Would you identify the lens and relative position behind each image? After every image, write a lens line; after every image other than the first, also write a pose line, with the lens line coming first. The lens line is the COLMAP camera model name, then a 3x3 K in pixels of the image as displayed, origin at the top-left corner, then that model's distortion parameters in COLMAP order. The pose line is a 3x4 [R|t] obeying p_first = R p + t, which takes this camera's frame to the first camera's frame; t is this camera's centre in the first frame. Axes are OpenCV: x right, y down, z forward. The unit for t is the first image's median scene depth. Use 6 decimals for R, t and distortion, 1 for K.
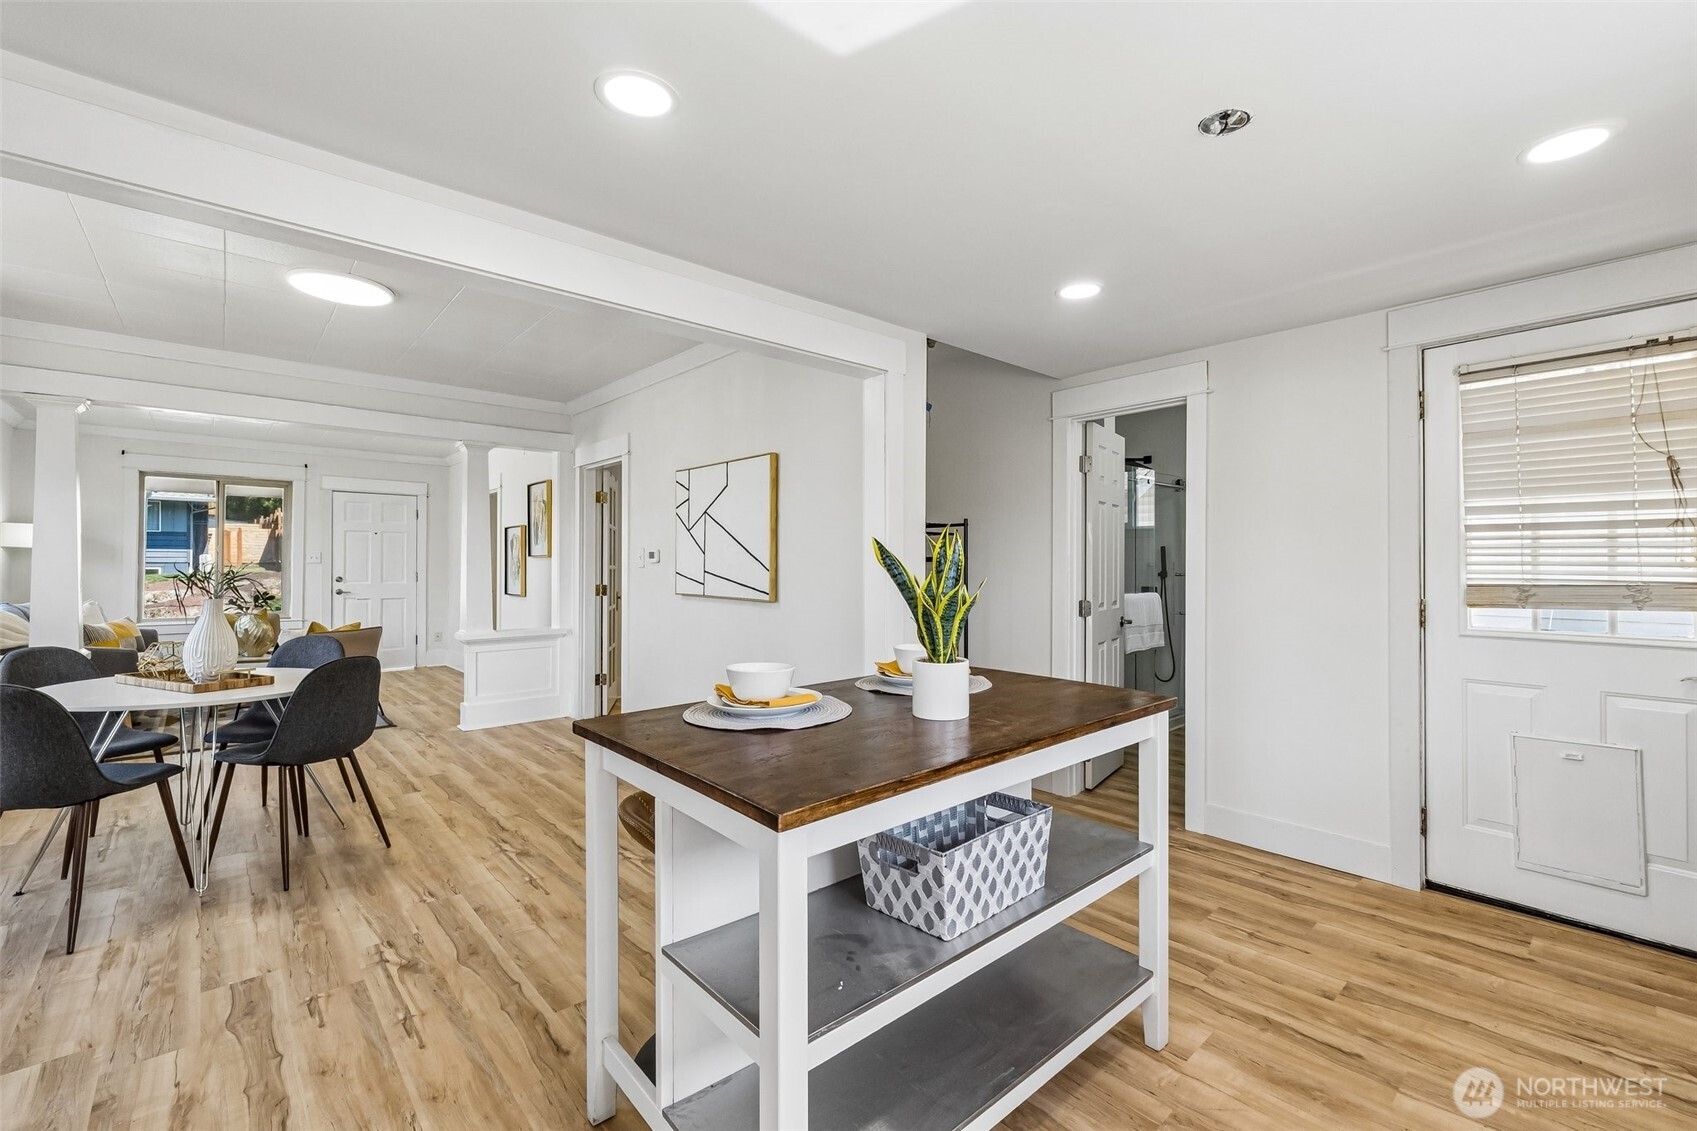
lens RADIAL K [[716.1, 0, 858.8], [0, 716.1, 558.8], [0, 0, 1]] dist [0.001568, -0.000242]
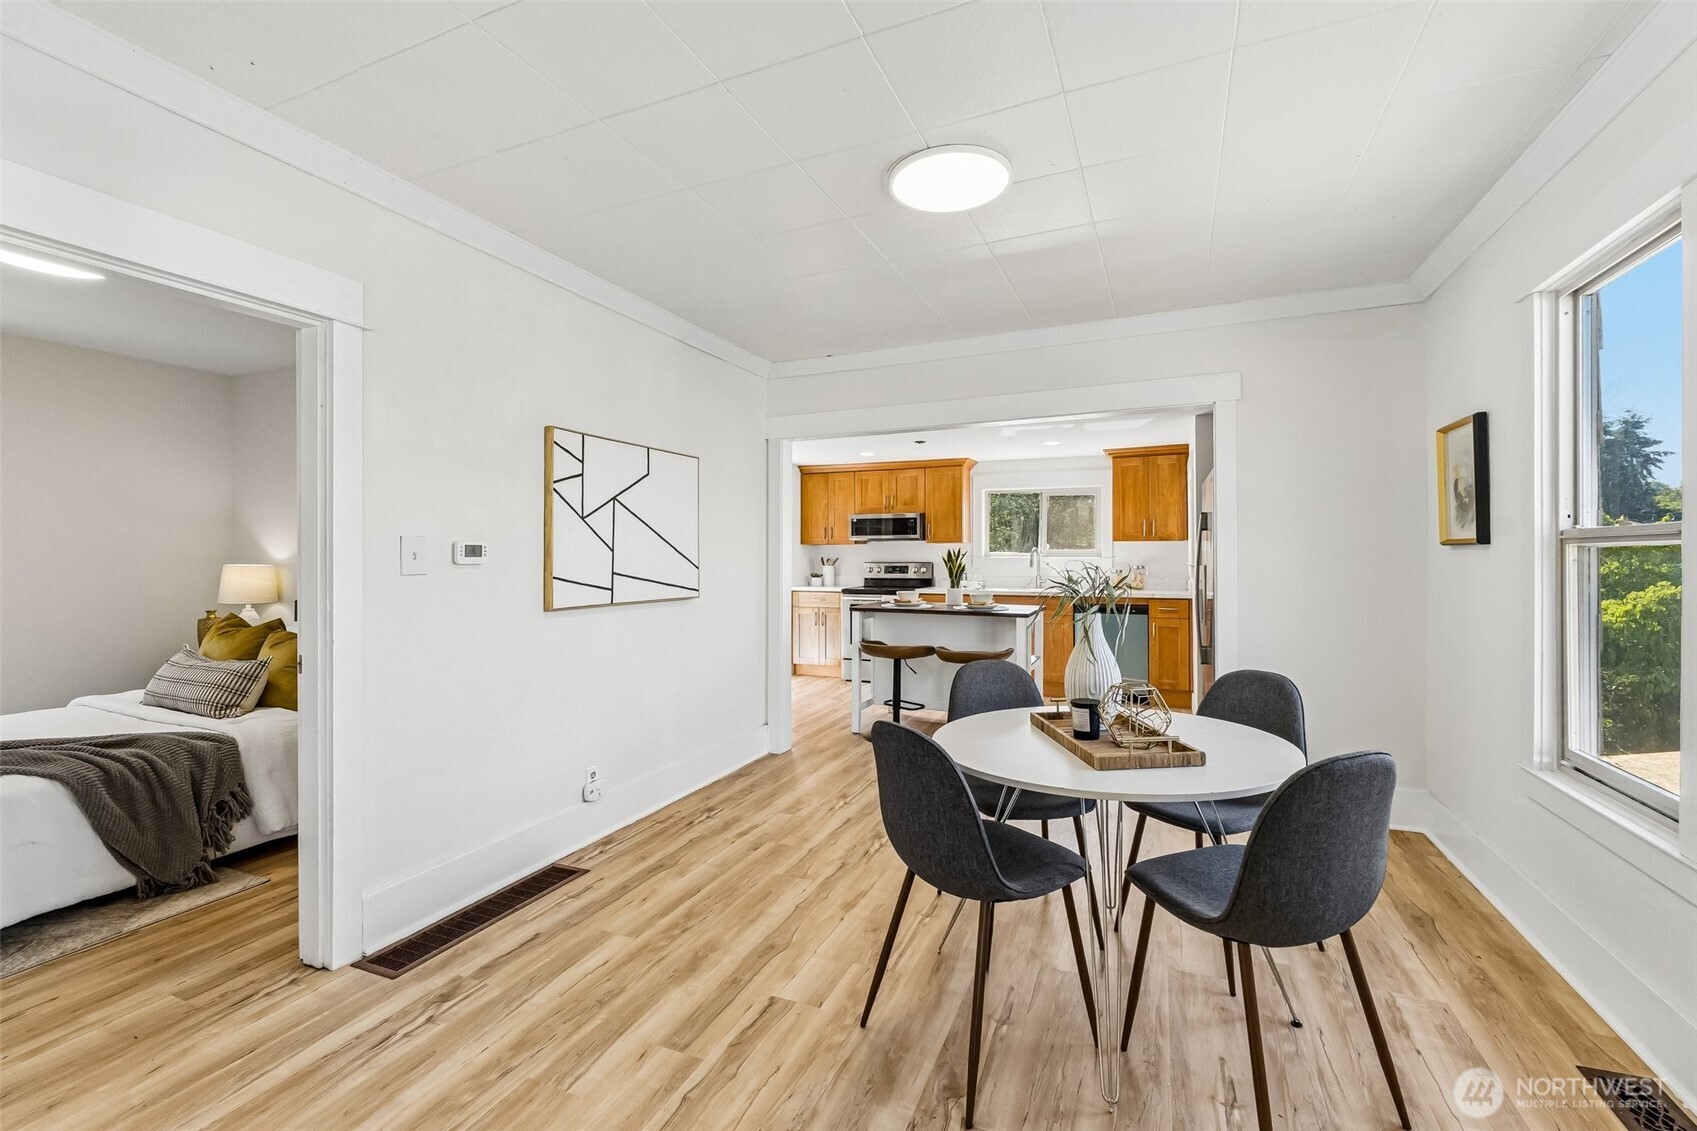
lens RADIAL K [[716.1, 0, 858.8], [0, 716.1, 558.8], [0, 0, 1]] dist [0.001568, -0.000242]
pose [[-0.424983, -0.004329, 0.905191, -1.677033], [-0.003022, 0.999990, 0.003364, -0.002687], [-0.905196, -0.001306, -0.424992, 1.752283]]
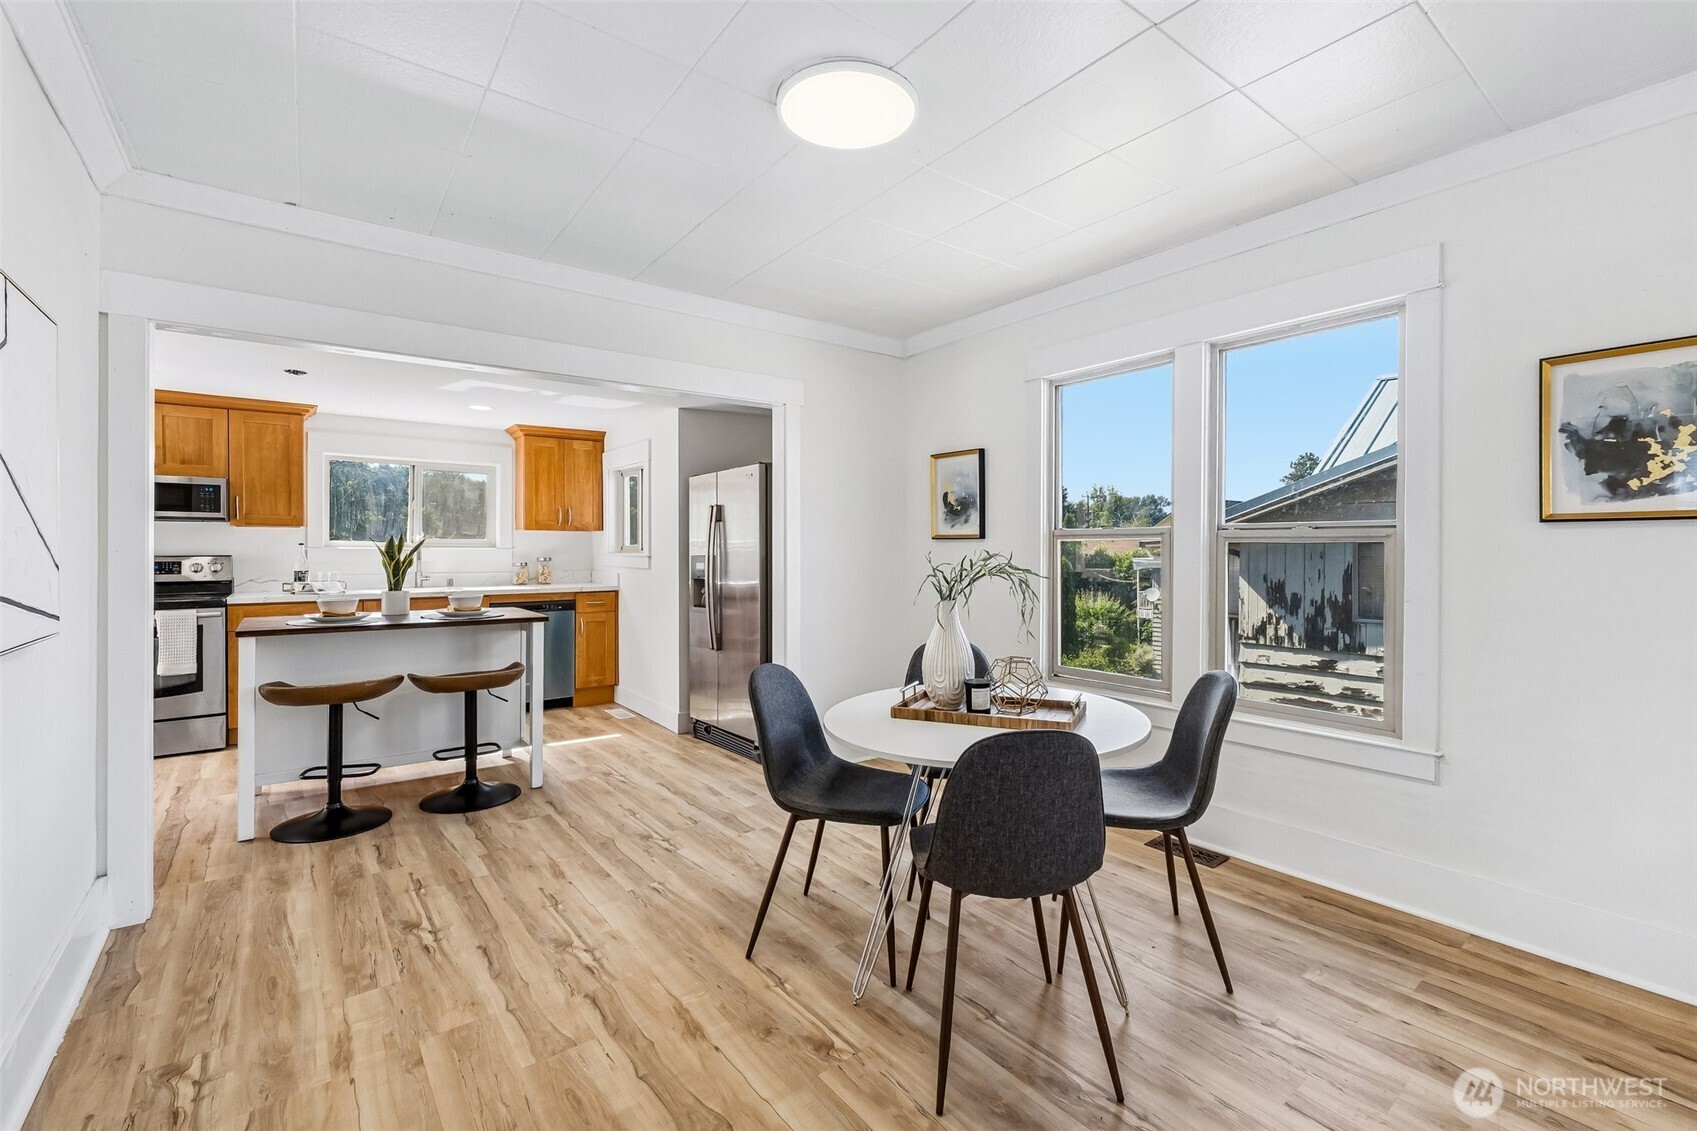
lens RADIAL K [[732.5, 0, 863.5], [0, 732.5, 554.3], [0, 0, 1]] dist [0.003165, 0.000085]
pose [[-0.997708, -0.003063, 0.067597, -0.983346], [-0.002832, 0.999990, 0.003521, 0.005395], [-0.067607, 0.003321, -0.997706, 2.058945]]
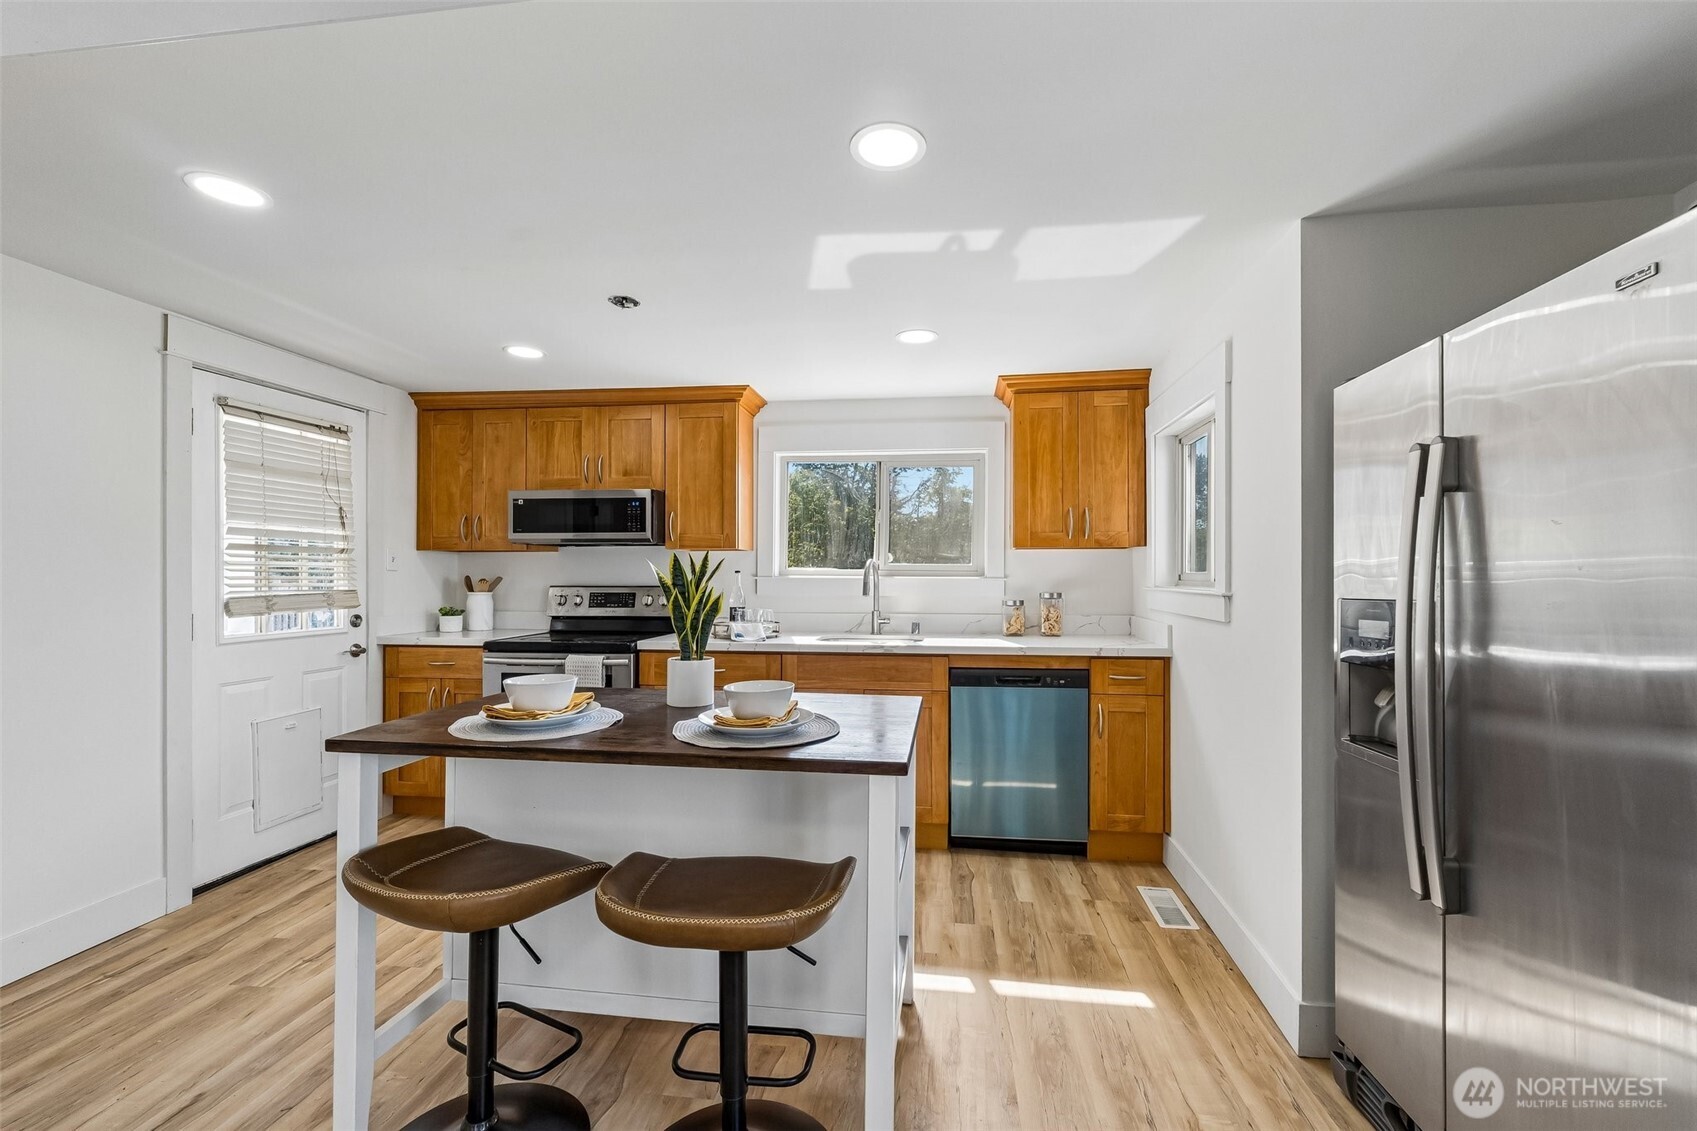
lens RADIAL K [[719.4, 0, 861.5], [0, 719.4, 573.3], [0, 0, 1]] dist [0.001532, 0.000082]
pose [[-0.656425, 0.000230, 0.754391, -0.626805], [-0.006413, 0.999962, -0.005885, -0.000739], [-0.754364, -0.008701, -0.656398, 0.993379]]
